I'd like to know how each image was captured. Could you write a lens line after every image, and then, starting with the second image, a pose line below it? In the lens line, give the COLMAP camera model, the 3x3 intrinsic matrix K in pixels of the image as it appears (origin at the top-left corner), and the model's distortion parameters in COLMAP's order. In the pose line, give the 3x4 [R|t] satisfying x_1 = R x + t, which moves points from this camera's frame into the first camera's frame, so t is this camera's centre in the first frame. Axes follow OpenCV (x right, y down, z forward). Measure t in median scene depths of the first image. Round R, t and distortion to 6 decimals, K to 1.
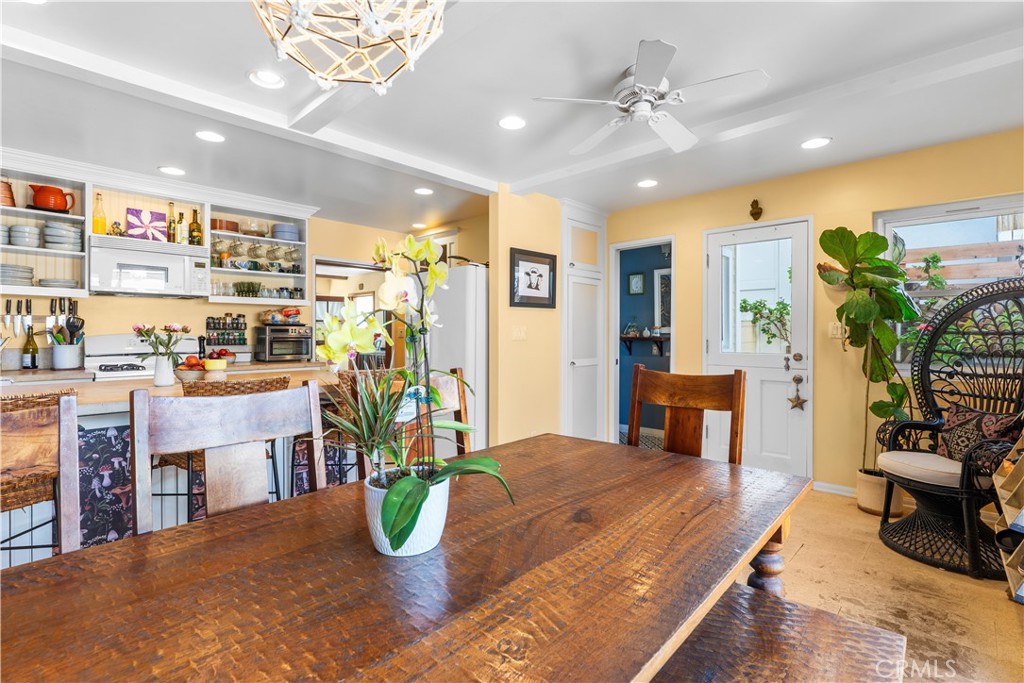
lens RADIAL K [[468.0, 0, 511.3], [0, 468.0, 334.1], [0, 0, 1]] dist [0.000836, 0.000407]
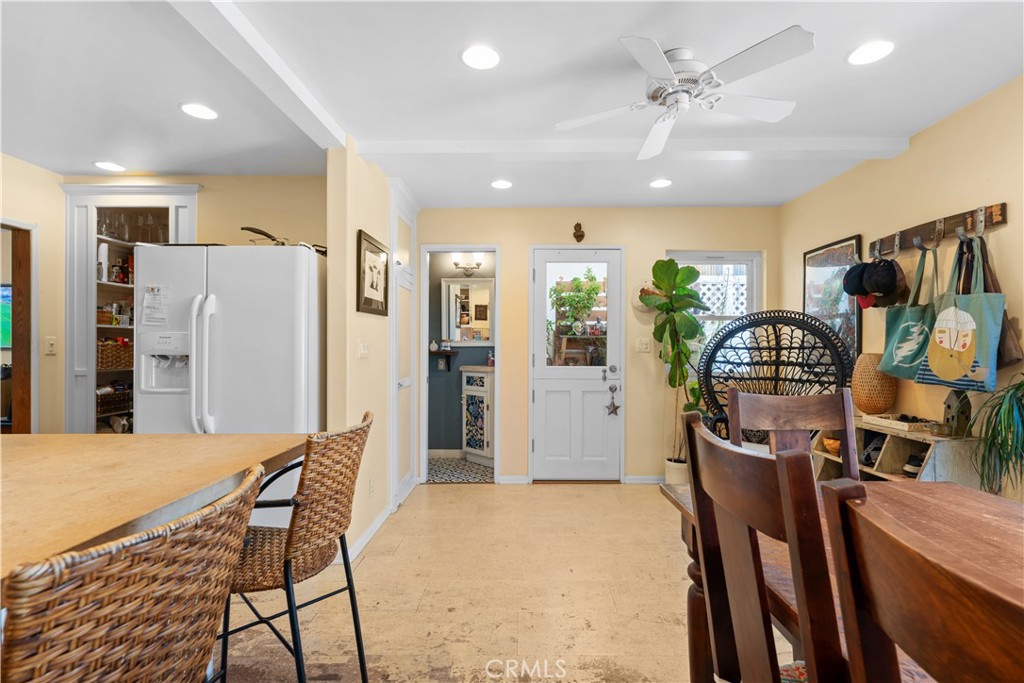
lens RADIAL K [[468.0, 0, 512.2], [0, 468.0, 348.4], [0, 0, 1]] dist [0.000836, 0.000407]
pose [[0.742096, -0.002955, 0.670288, -0.411623], [-0.001205, 0.999983, 0.005743, -0.008030], [-0.670293, -0.005070, 0.742079, 0.407541]]
